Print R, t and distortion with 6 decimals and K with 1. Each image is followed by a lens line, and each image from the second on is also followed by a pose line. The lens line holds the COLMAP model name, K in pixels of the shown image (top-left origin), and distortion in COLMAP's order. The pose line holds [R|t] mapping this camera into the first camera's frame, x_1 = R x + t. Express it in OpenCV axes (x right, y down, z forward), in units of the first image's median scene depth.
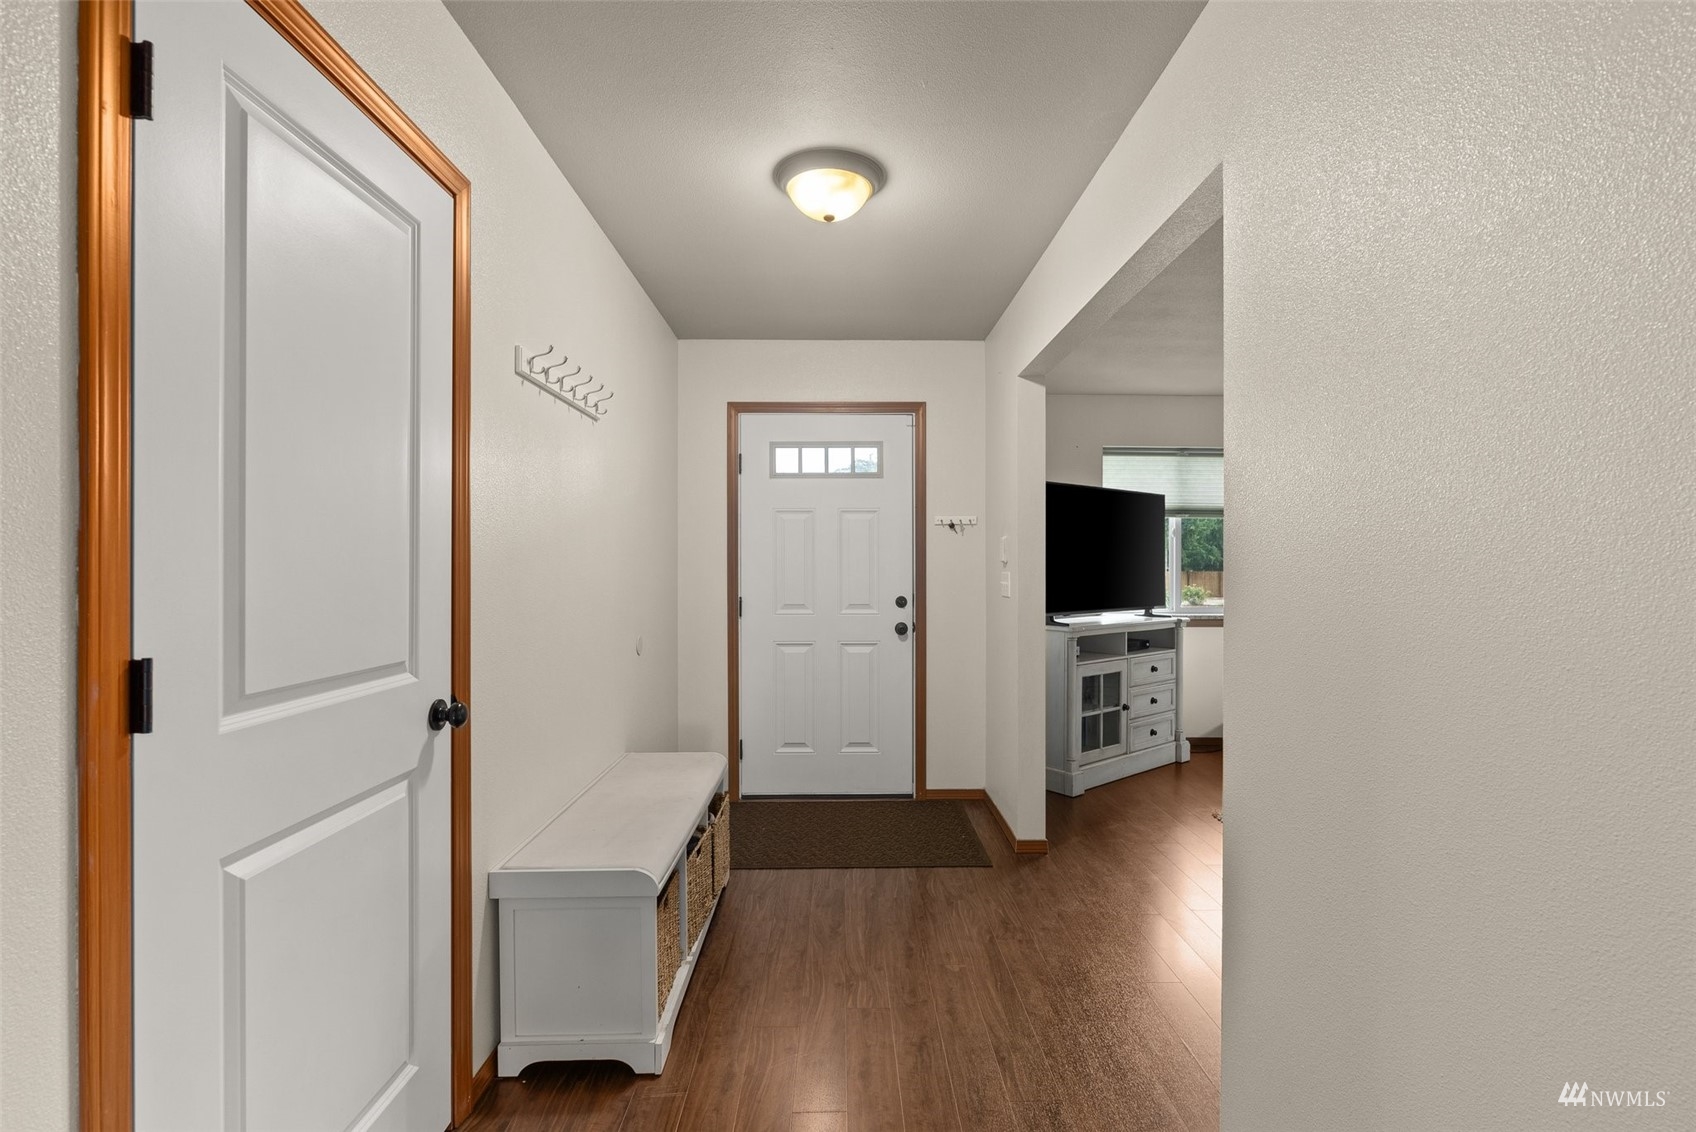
lens RADIAL K [[751.1, 0, 853.5], [0, 751.1, 558.2], [0, 0, 1]] dist [-0.001751, 0.000050]
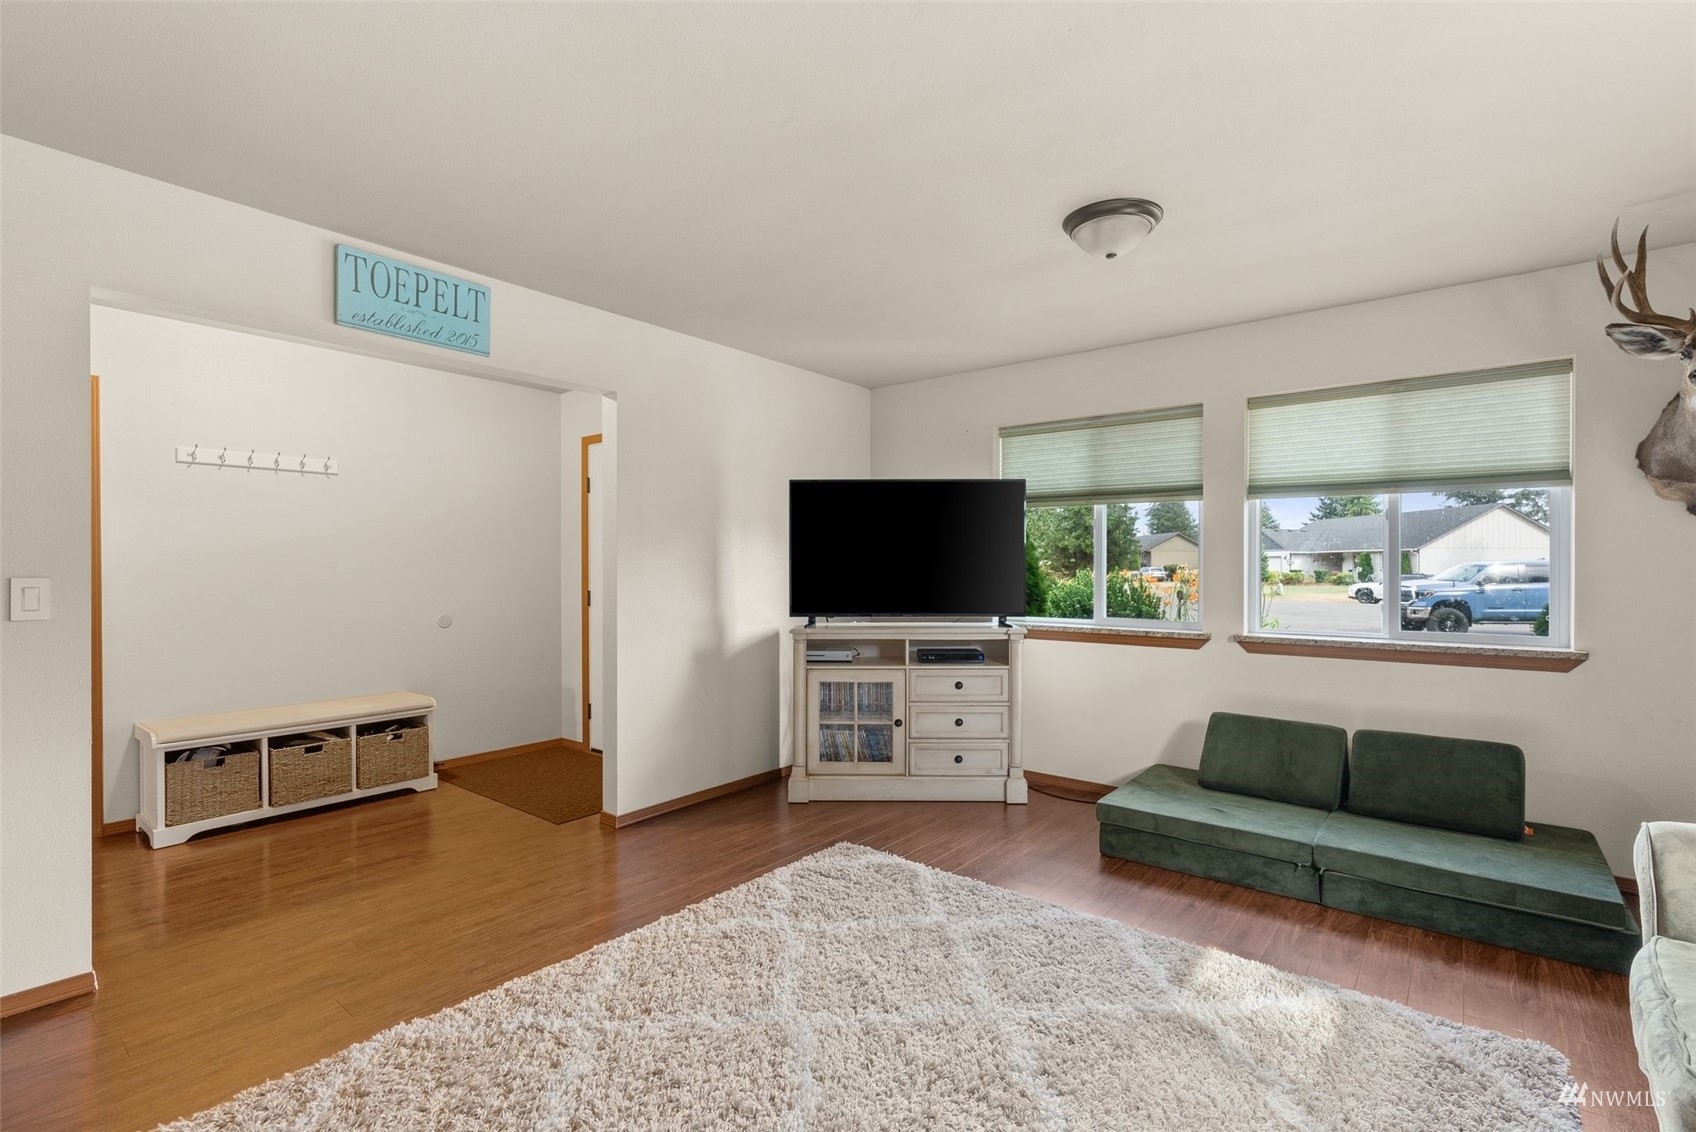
lens RADIAL K [[751.1, 0, 853.5], [0, 751.1, 558.2], [0, 0, 1]] dist [-0.001751, 0.000050]
pose [[0.777629, -0.007777, -0.628675, 0.833586], [0.007297, 0.999968, -0.003344, 0.003971], [0.628681, -0.001987, 0.777661, 0.252183]]
